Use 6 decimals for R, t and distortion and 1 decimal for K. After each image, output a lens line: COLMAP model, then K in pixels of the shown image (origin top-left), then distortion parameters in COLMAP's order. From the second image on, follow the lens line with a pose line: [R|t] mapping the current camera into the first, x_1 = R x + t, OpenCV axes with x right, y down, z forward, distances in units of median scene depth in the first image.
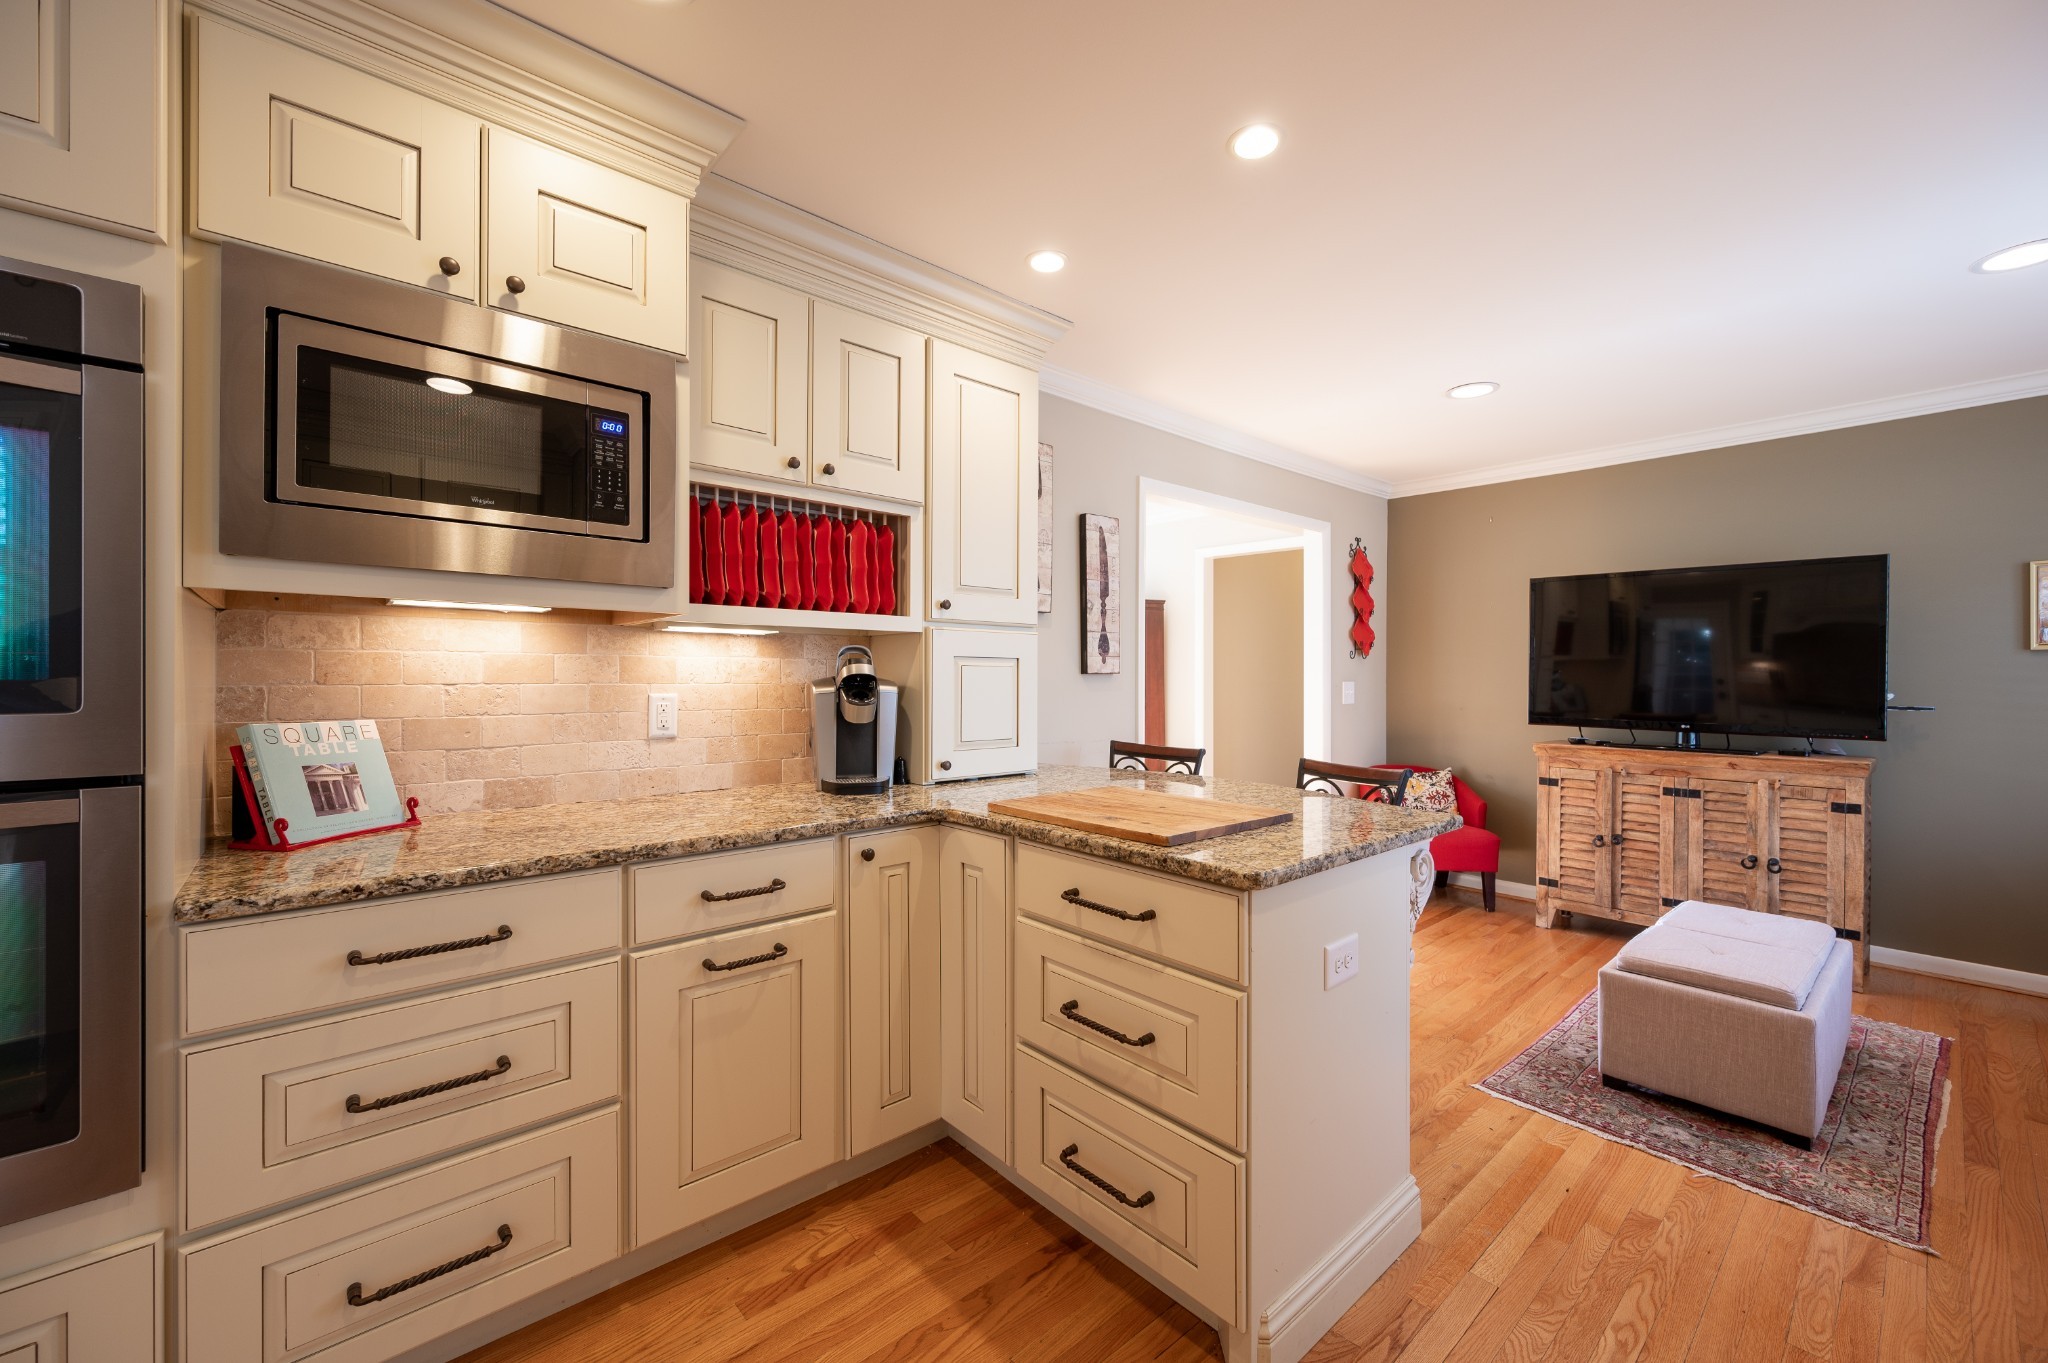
lens RADIAL K [[806.0, 0, 1036.1], [0, 806.0, 675.3], [0, 0, 1]] dist [-0.000246, 0.000169]
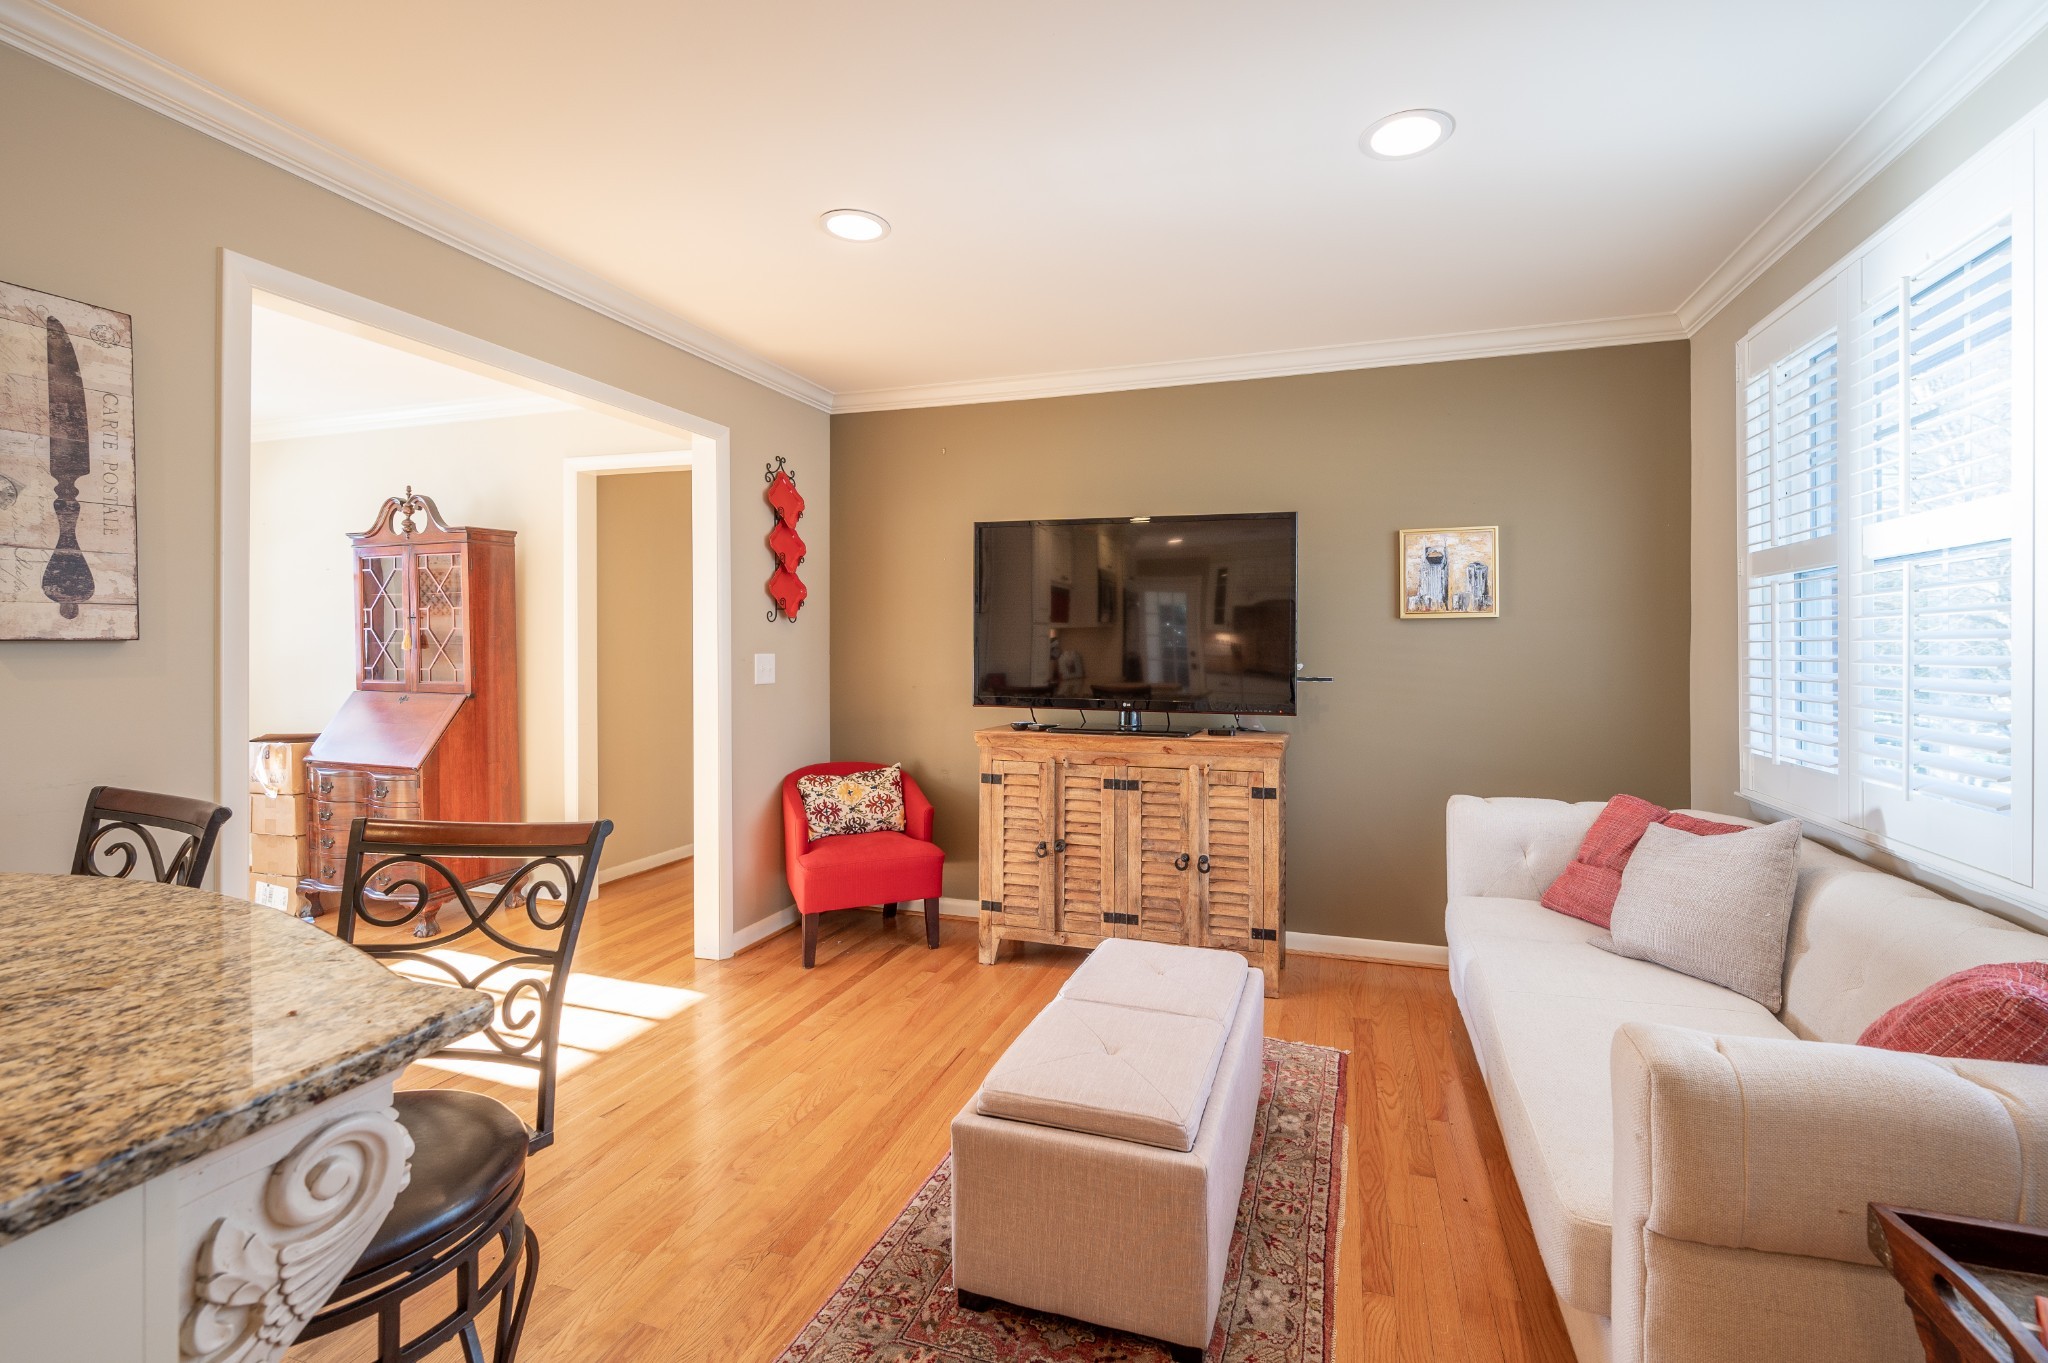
lens RADIAL K [[845.3, 0, 1062.9], [0, 845.3, 638.6], [0, 0, 1]] dist [0.000179, 0.000075]
pose [[0.863143, 0.003159, 0.504950, 0.328269], [0.000963, 0.999968, -0.007903, 0.001292], [-0.504959, 0.007308, 0.863113, 0.293310]]
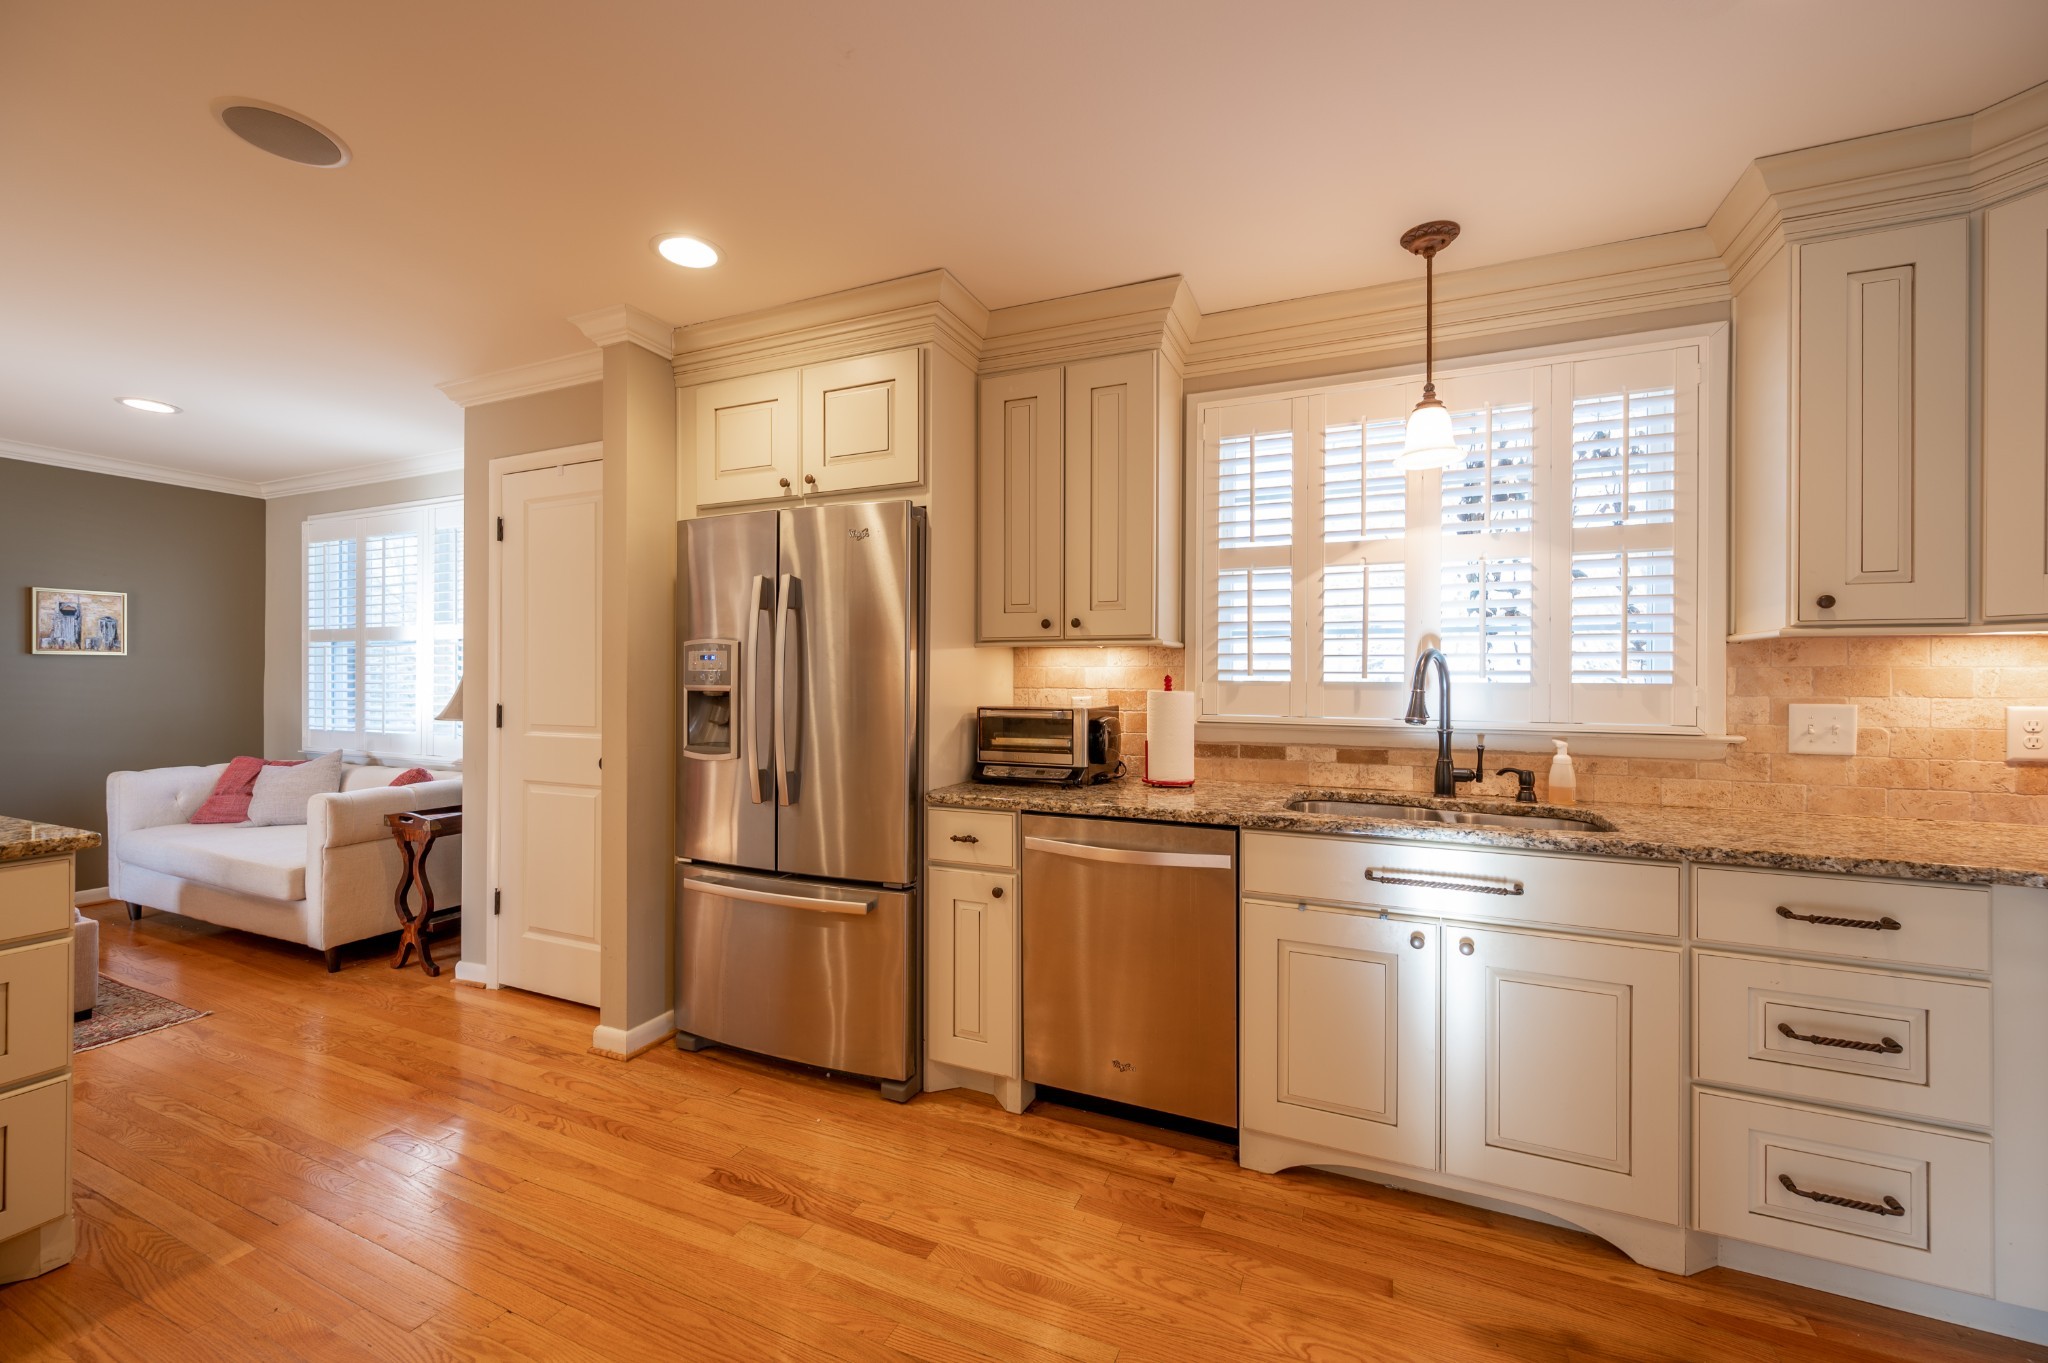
lens RADIAL K [[822.9, 0, 1032.8], [0, 822.9, 681.0], [0, 0, 1]] dist [0.000685, 0.000045]
pose [[-0.426672, -0.009097, 0.904361, -0.645351], [-0.005347, 0.999957, 0.007536, -0.005678], [-0.904391, -0.001620, -0.426702, 0.091109]]
